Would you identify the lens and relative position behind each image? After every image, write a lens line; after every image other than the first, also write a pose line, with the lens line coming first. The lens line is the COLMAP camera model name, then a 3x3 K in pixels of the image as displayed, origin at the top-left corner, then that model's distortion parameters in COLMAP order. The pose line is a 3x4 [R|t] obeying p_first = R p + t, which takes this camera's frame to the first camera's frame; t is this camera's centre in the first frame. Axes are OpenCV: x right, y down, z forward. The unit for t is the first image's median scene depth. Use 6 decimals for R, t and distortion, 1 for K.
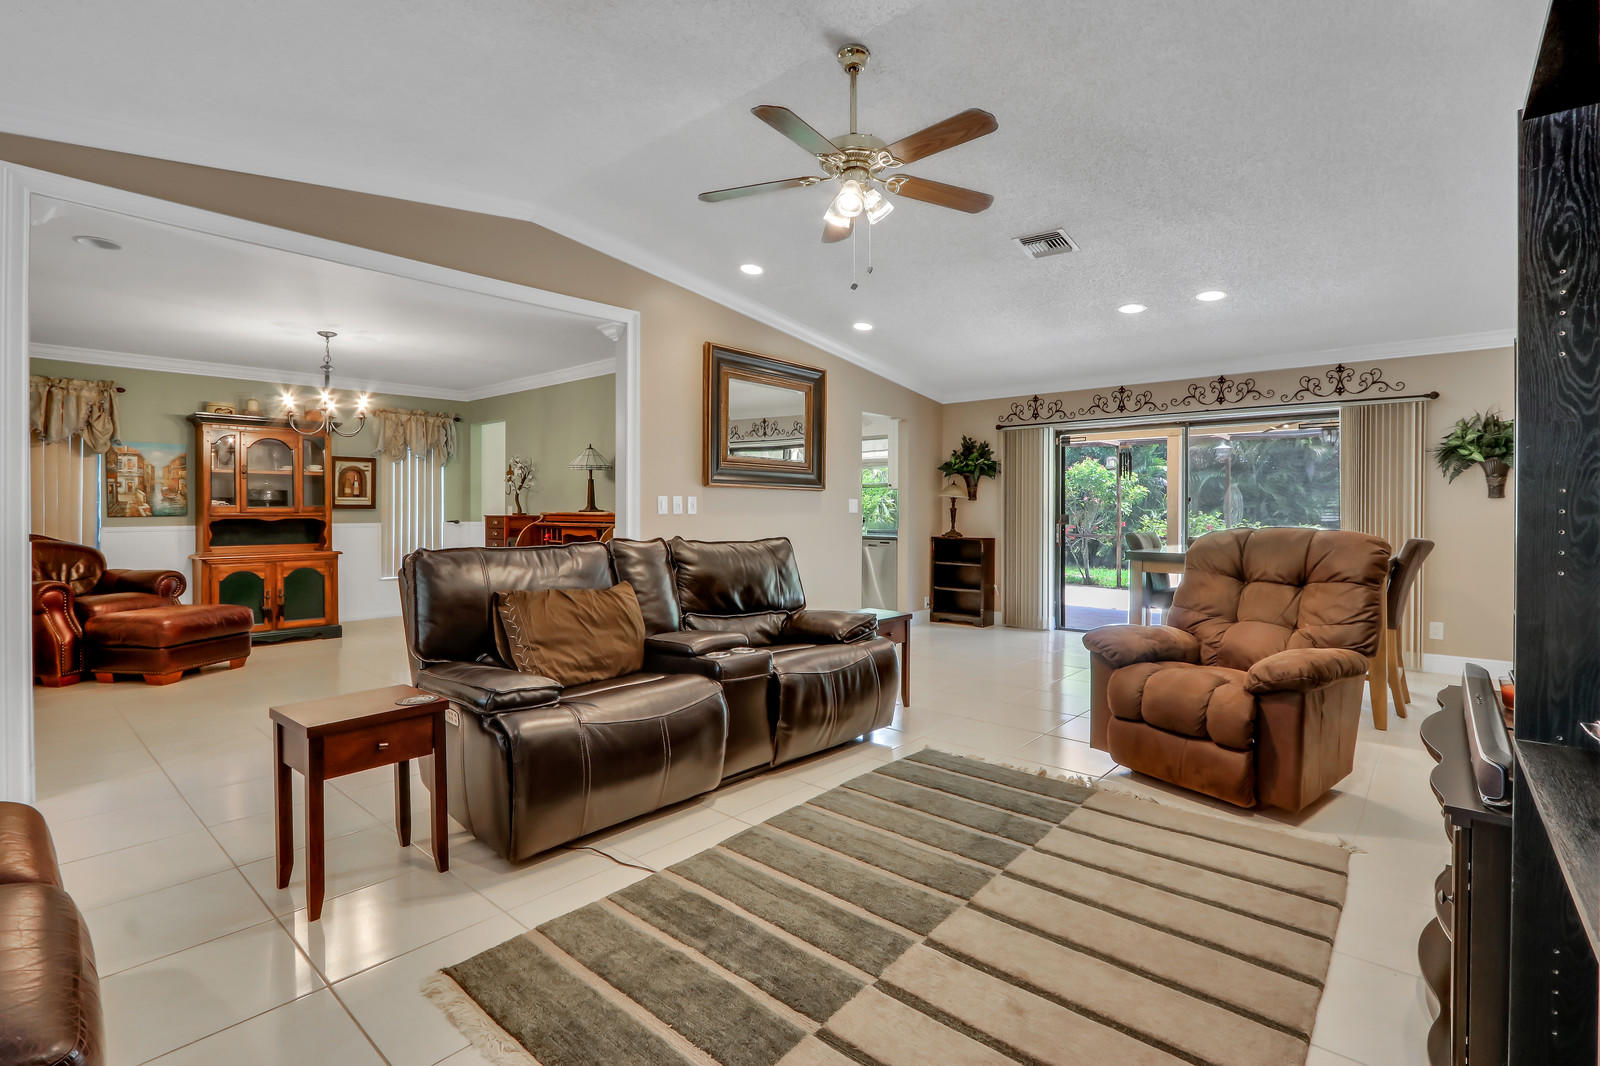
lens RADIAL K [[753.7, 0, 805.9], [0, 753.7, 512.1], [0, 0, 1]] dist [-0.014835, -0.000094]
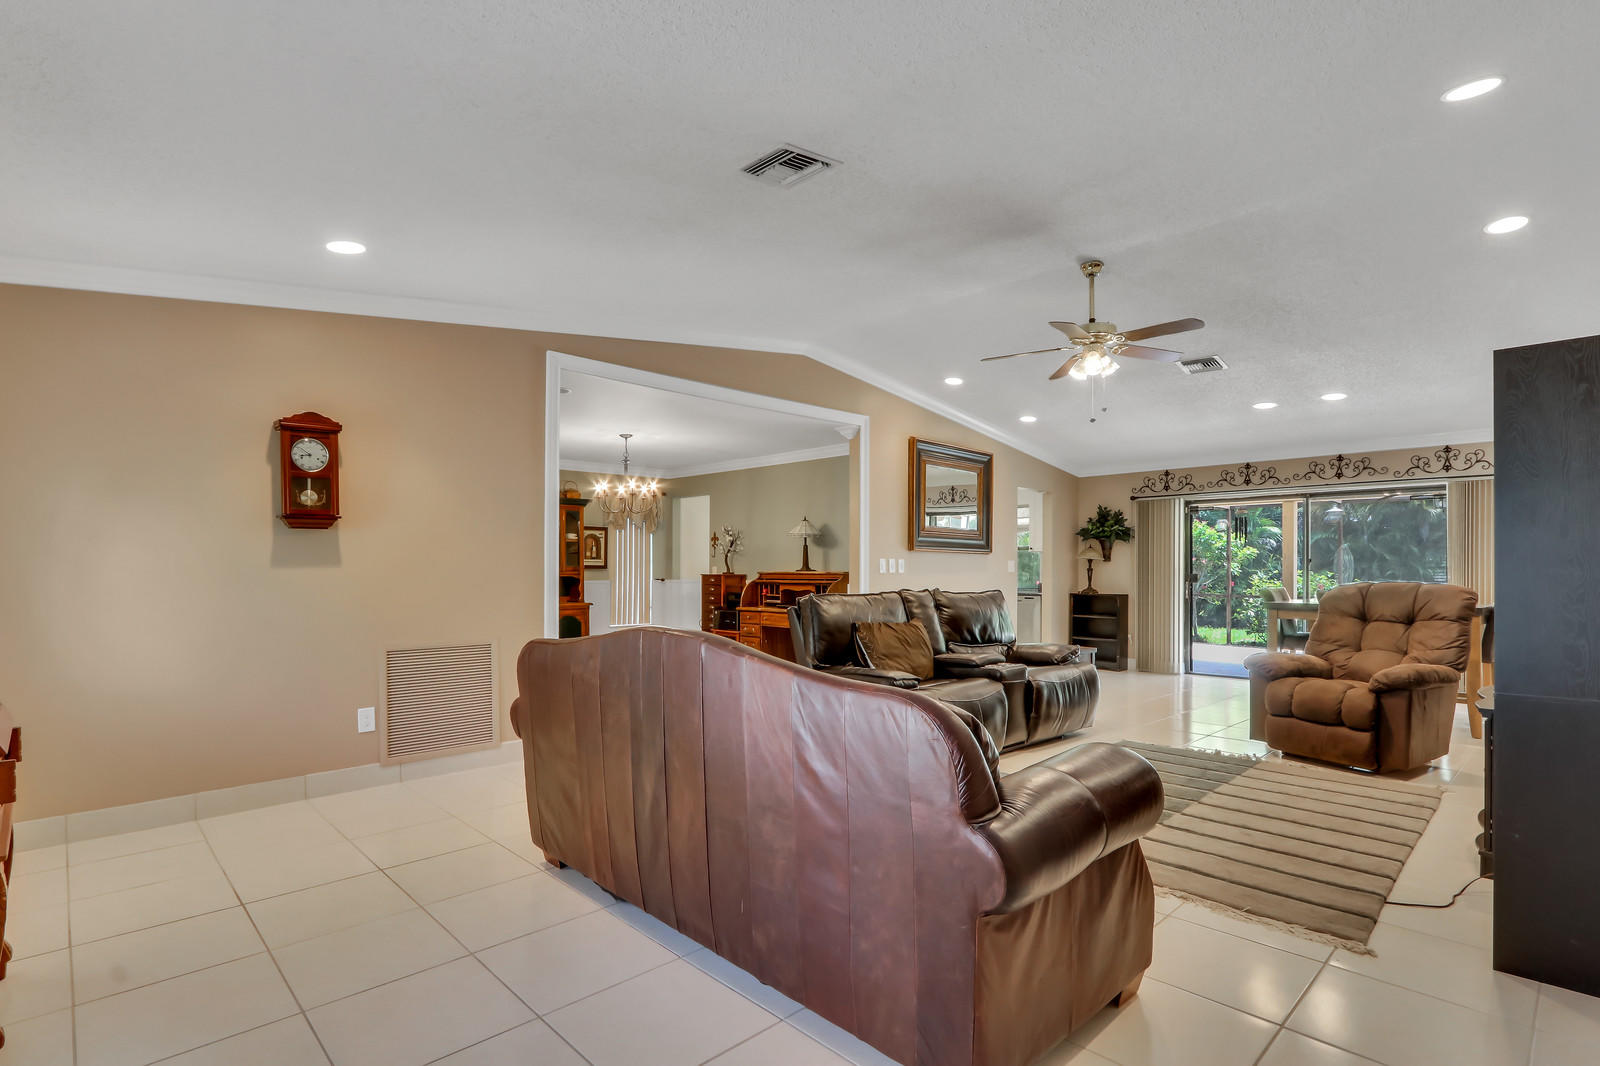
lens RADIAL K [[784.5, 0, 797.9], [0, 784.5, 570.2], [0, 0, 1]] dist [-0.005400, -0.001579]
pose [[0.996334, 0.000027, -0.085549, -0.187722], [-0.000326, 0.999994, -0.003486, 0.002510], [0.085549, 0.003501, 0.996328, -0.294045]]
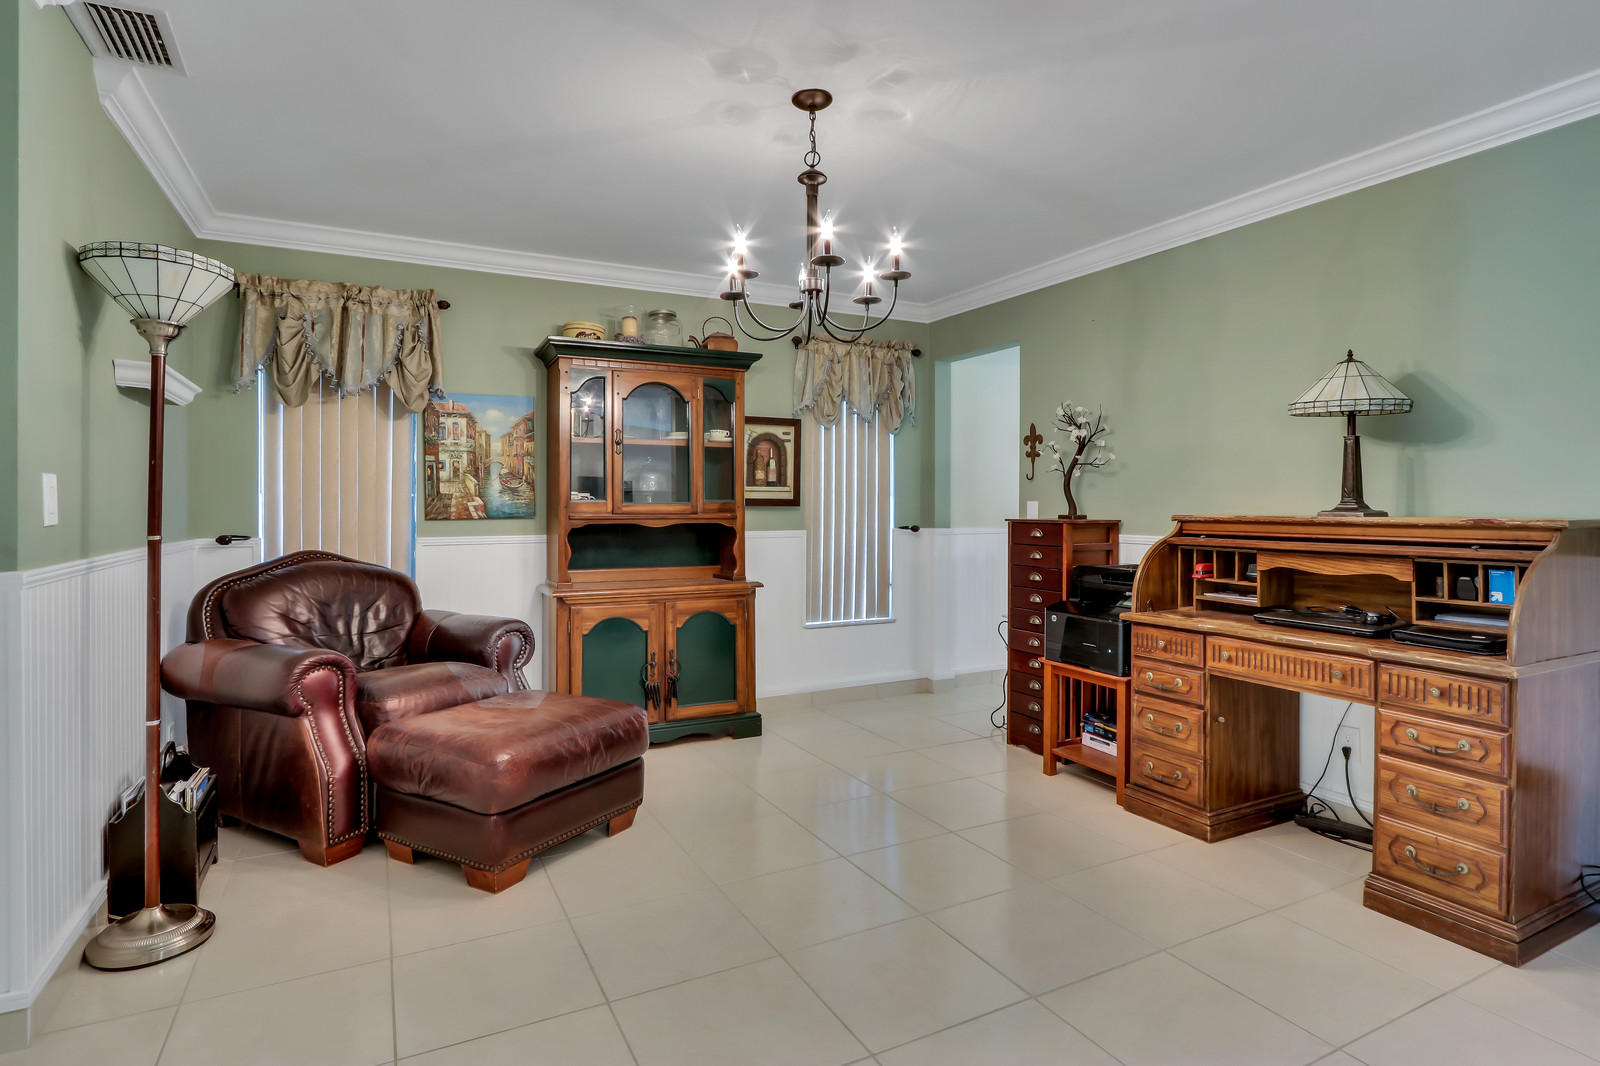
lens RADIAL K [[860.5, 0, 799.0], [0, 860.5, 506.6], [0, 0, 1]] dist [-0.004008, -0.000273]
pose [[0.928042, 0.000823, -0.372475, -0.392439], [-0.002374, 0.999990, -0.003705, -0.002225], [0.372468, 0.004323, 0.928035, 0.458059]]
